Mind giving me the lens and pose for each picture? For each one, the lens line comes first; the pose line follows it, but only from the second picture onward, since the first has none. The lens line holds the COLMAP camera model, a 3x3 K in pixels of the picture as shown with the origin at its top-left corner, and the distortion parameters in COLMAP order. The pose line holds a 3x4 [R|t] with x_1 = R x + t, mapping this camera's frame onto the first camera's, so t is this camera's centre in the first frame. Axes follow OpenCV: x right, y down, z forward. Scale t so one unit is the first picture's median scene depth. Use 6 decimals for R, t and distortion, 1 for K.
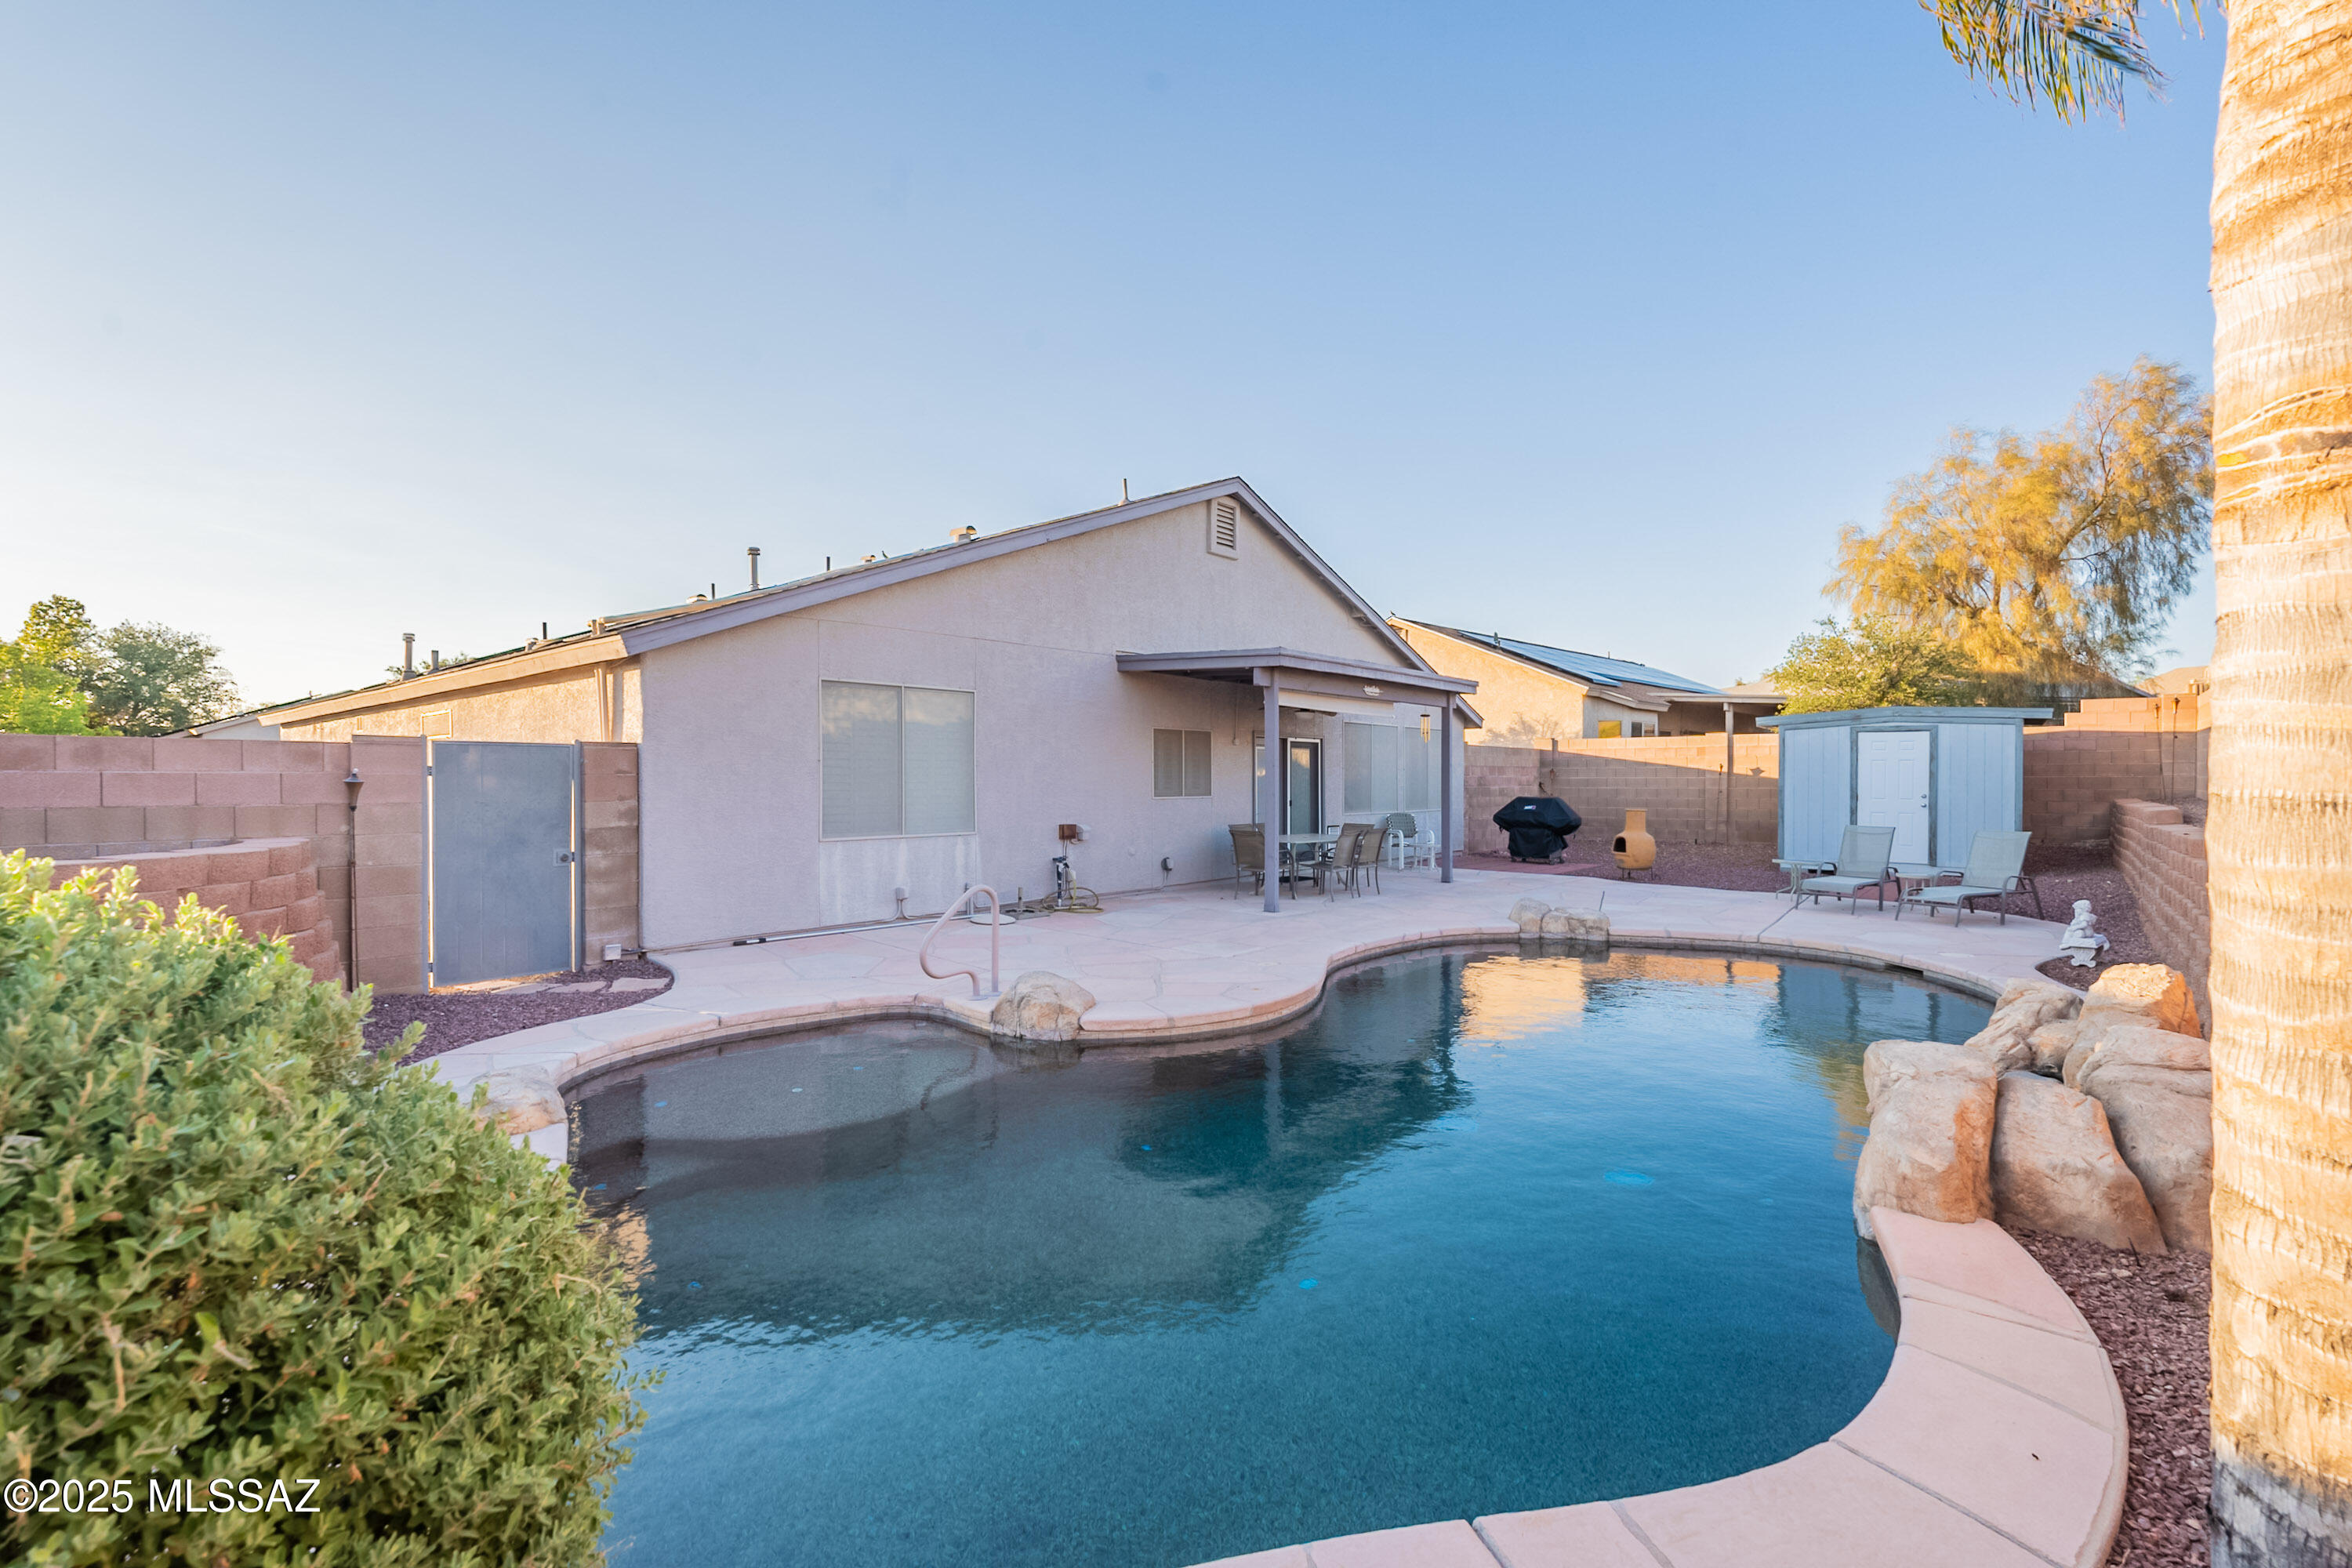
lens RADIAL K [[1028.6, 0, 1181.9], [0, 1028.6, 783.6], [0, 0, 1]] dist [-0.001048, 0.000166]
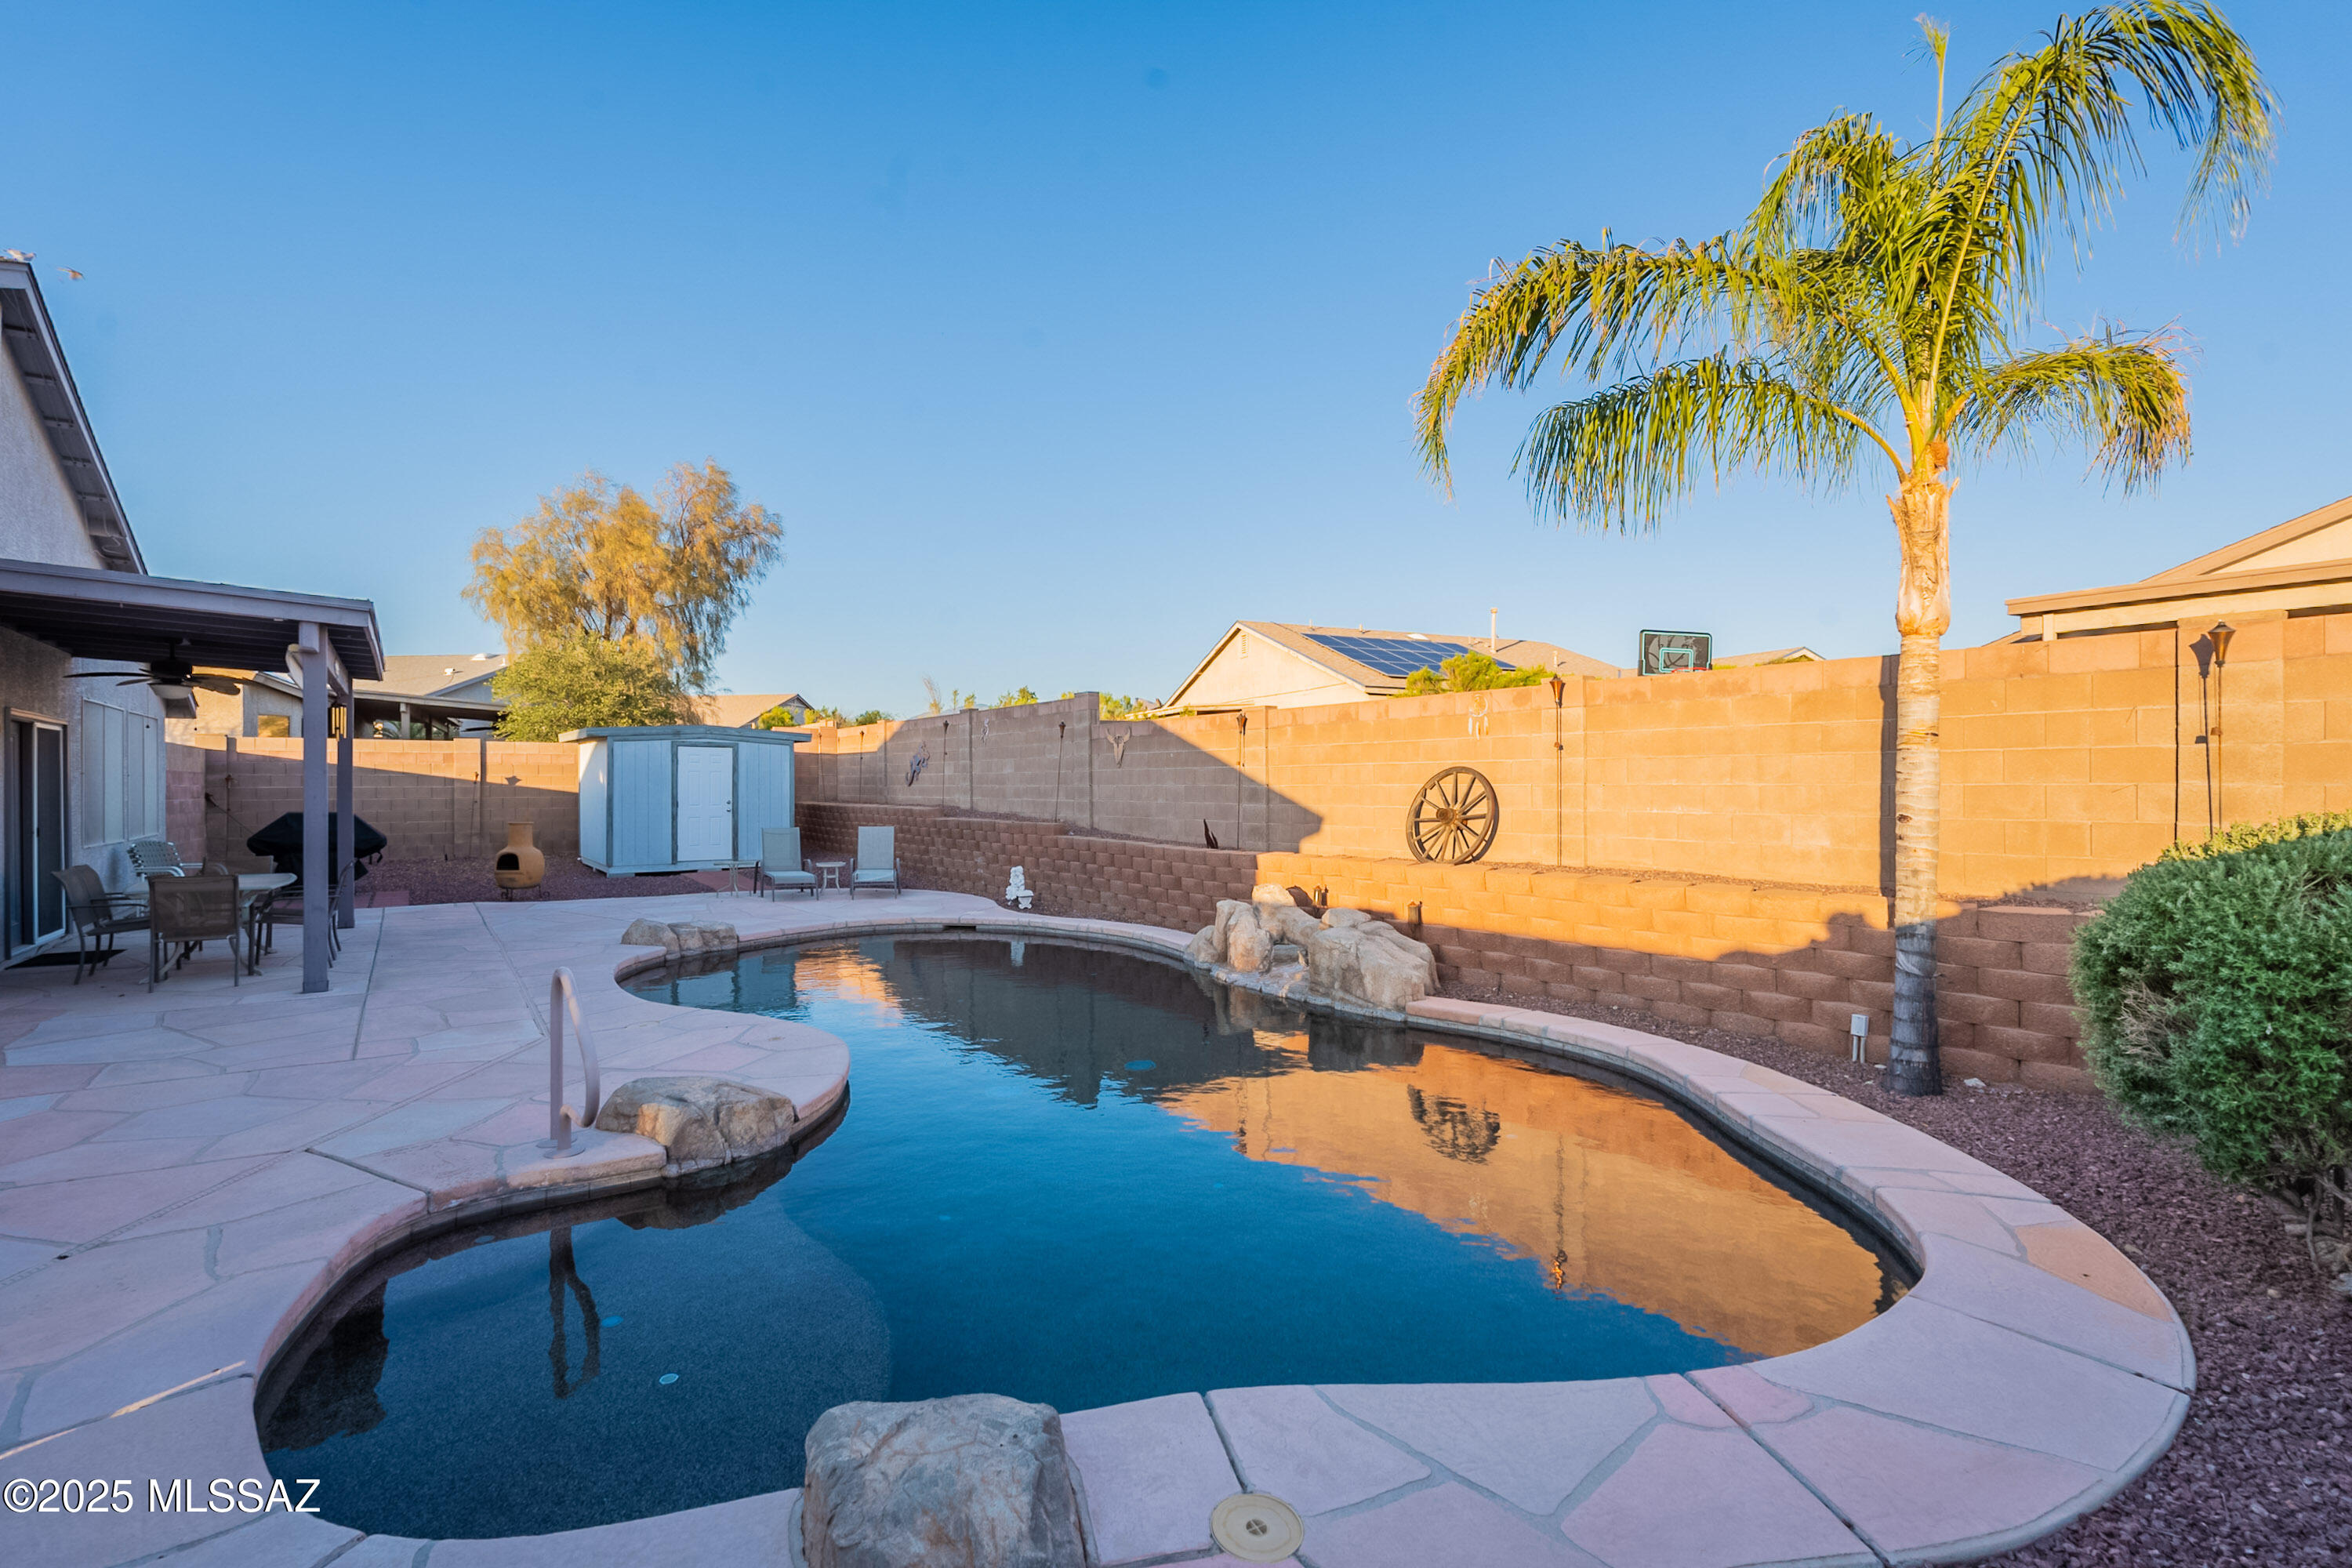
lens RADIAL K [[1028.6, 0, 1181.9], [0, 1028.6, 783.6], [0, 0, 1]] dist [-0.001048, 0.000166]
pose [[0.245285, 0.000018, 0.969451, -0.222197], [0.007199, 0.999972, -0.001840, -0.002327], [-0.969424, 0.007430, 0.245278, 0.154343]]
